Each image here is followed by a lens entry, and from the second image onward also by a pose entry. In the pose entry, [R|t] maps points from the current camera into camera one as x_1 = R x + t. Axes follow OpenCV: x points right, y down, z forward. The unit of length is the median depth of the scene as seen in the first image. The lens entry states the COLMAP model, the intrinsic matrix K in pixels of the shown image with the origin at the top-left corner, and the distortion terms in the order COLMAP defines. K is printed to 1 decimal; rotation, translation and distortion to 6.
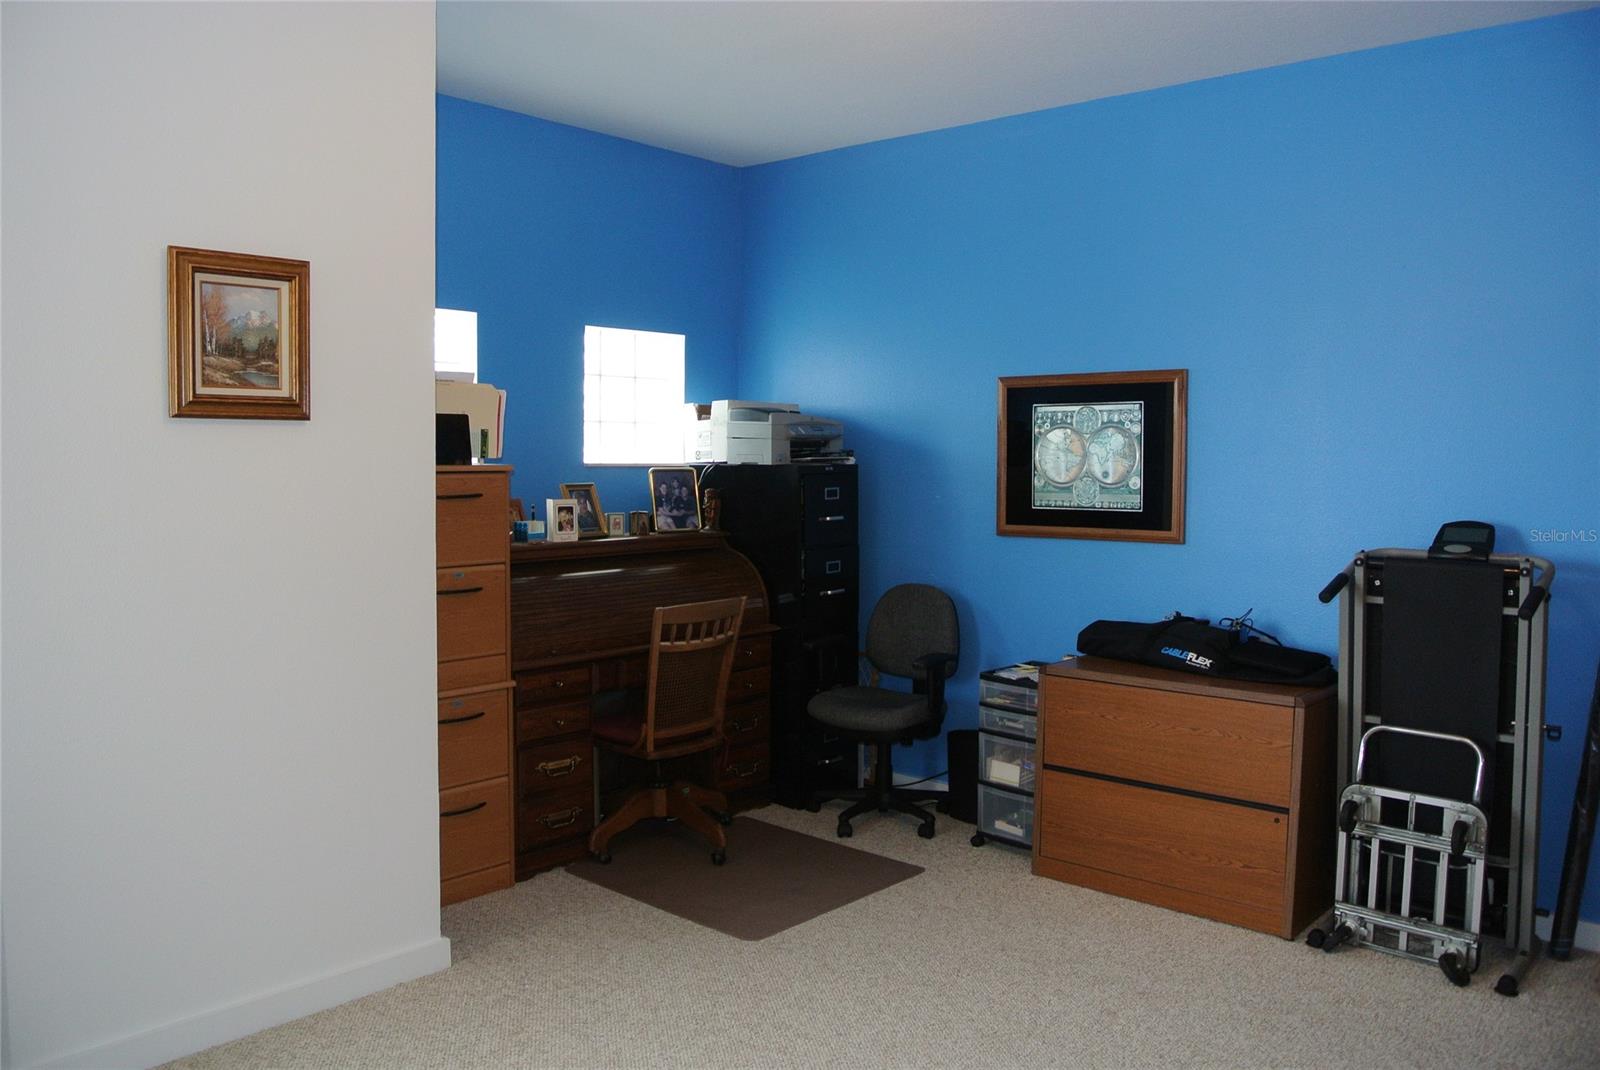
lens RADIAL K [[1238.8, 0, 792.9], [0, 1238.8, 529.2], [0, 0, 1]] dist [-0.090877, 0.044814]
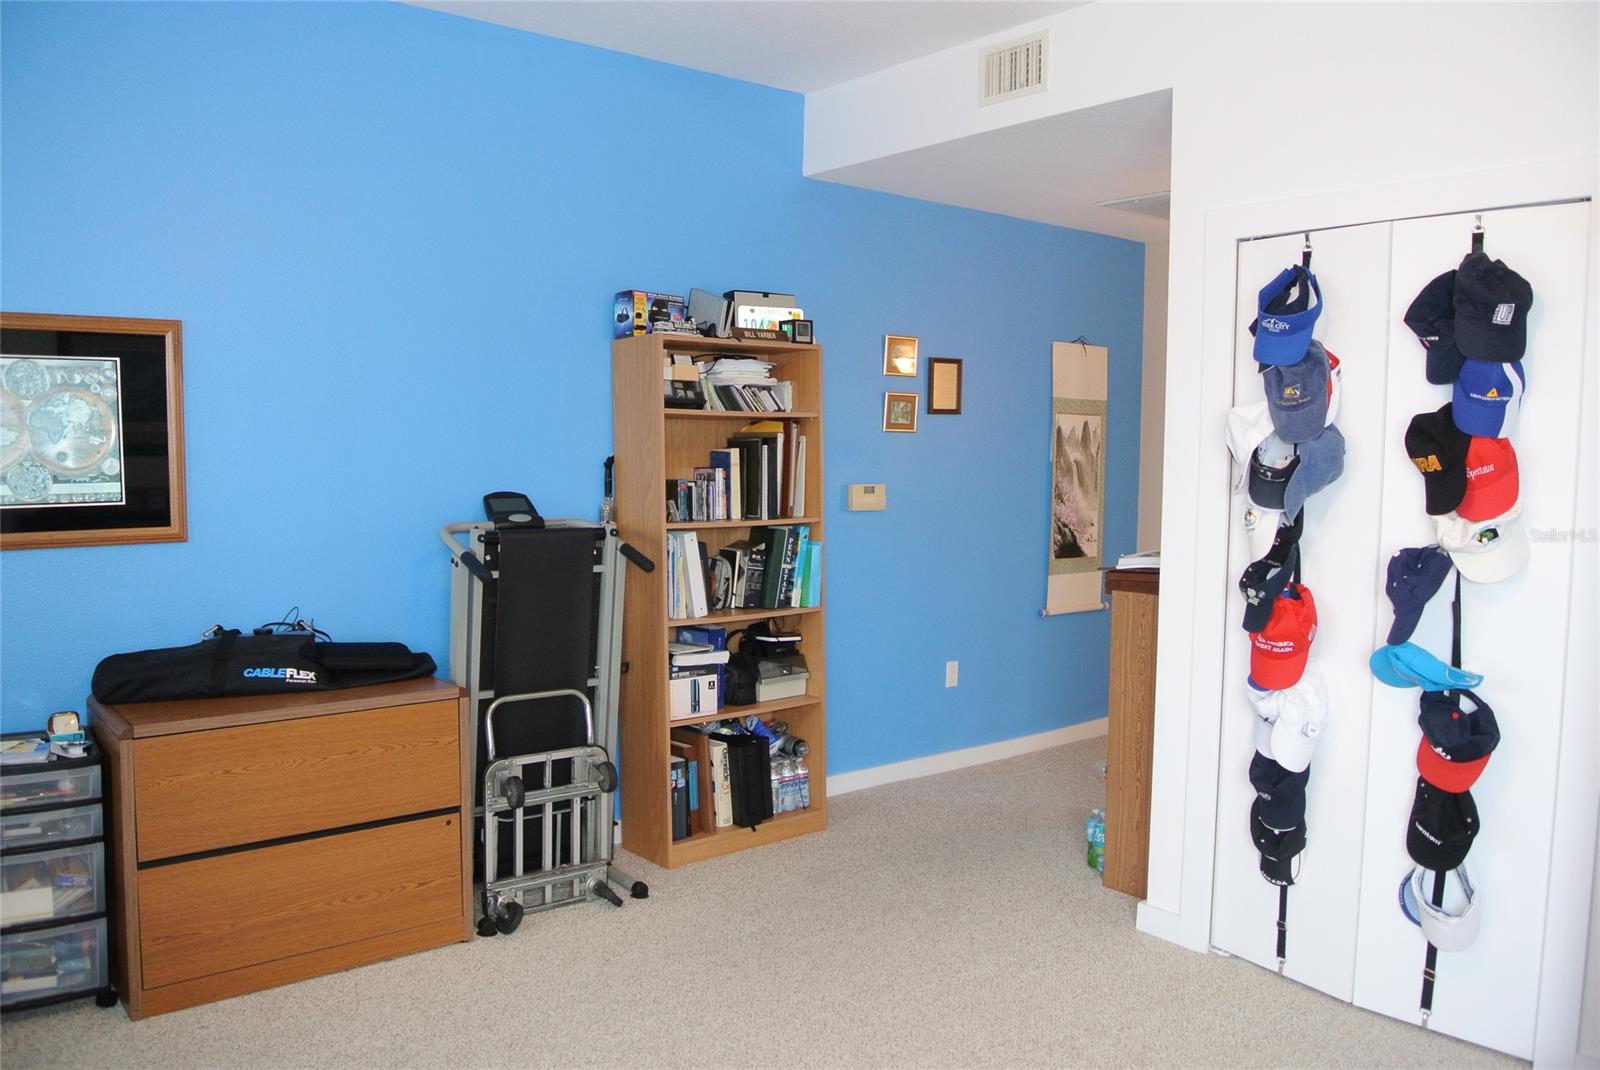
lens RADIAL K [[1238.8, 0, 792.9], [0, 1238.8, 529.2], [0, 0, 1]] dist [-0.090877, 0.044814]
pose [[0.171005, -0.079478, 0.982059, -0.426047], [0.049836, 0.996163, 0.071942, -0.036055], [-0.984009, 0.036639, 0.174310, 0.525760]]
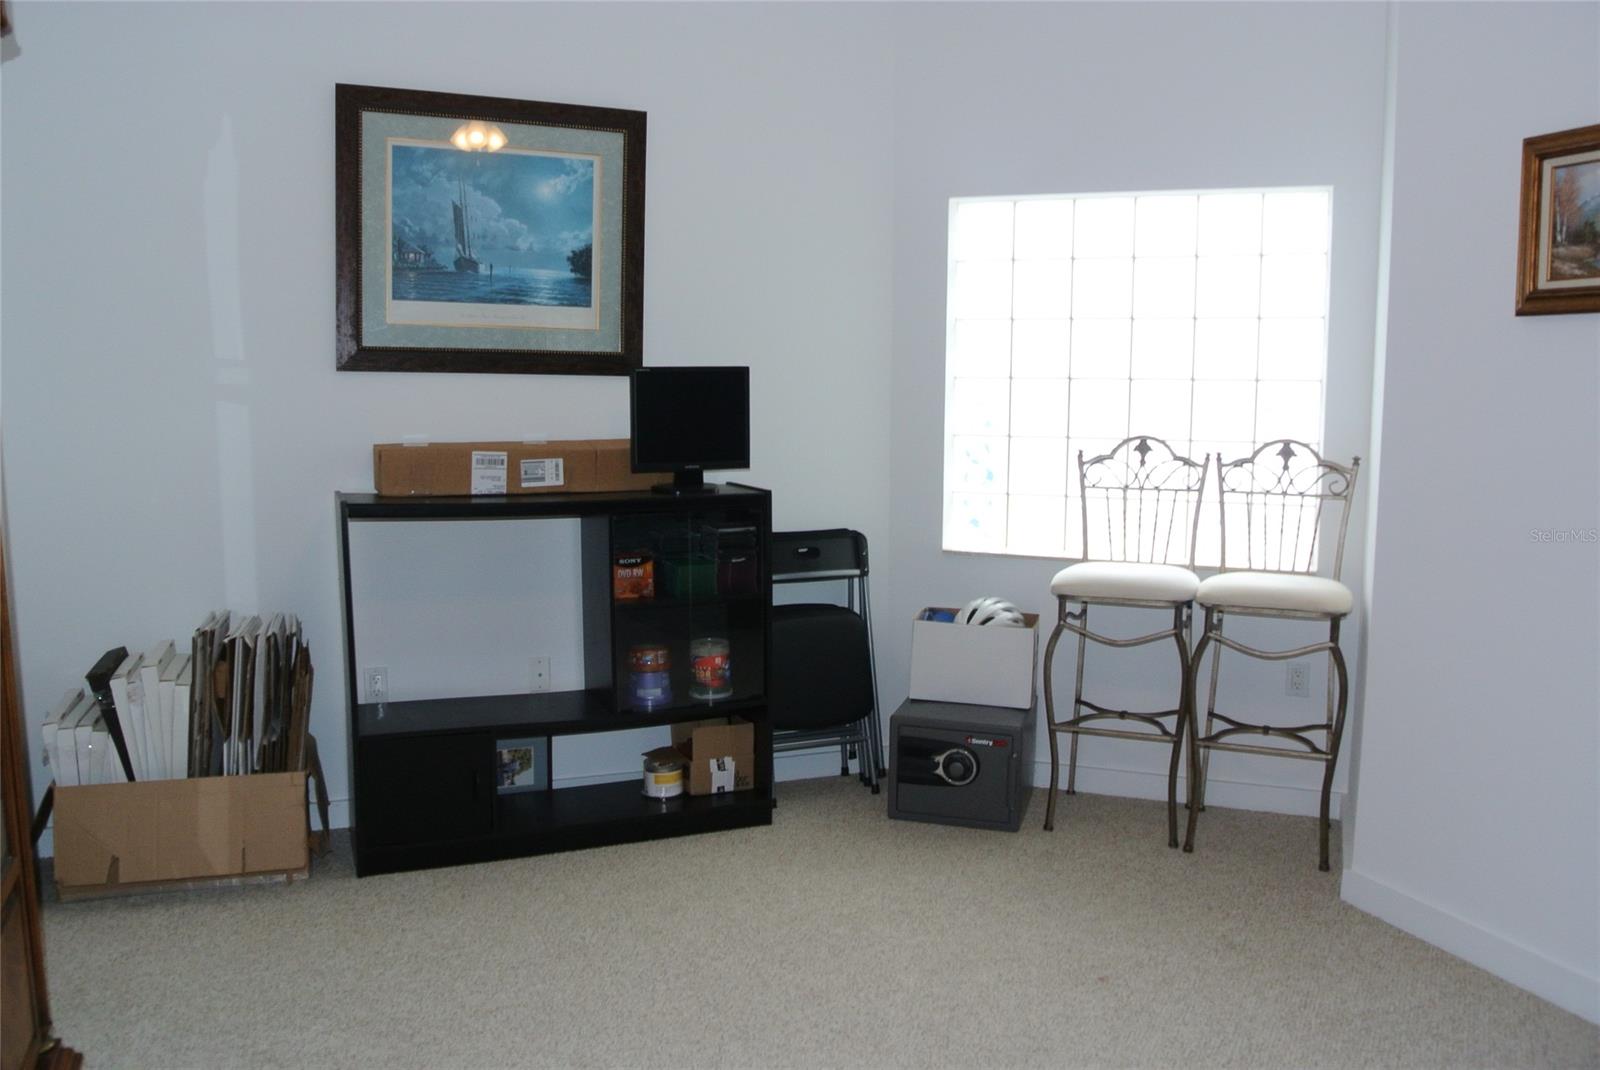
lens RADIAL K [[1238.8, 0, 792.9], [0, 1238.8, 529.2], [0, 0, 1]] dist [-0.090877, 0.044814]
pose [[-0.450903, 0.090209, -0.888003, 0.446712], [-0.065711, 0.988825, 0.133818, -0.010181], [0.890151, 0.118690, -0.439936, 0.663065]]
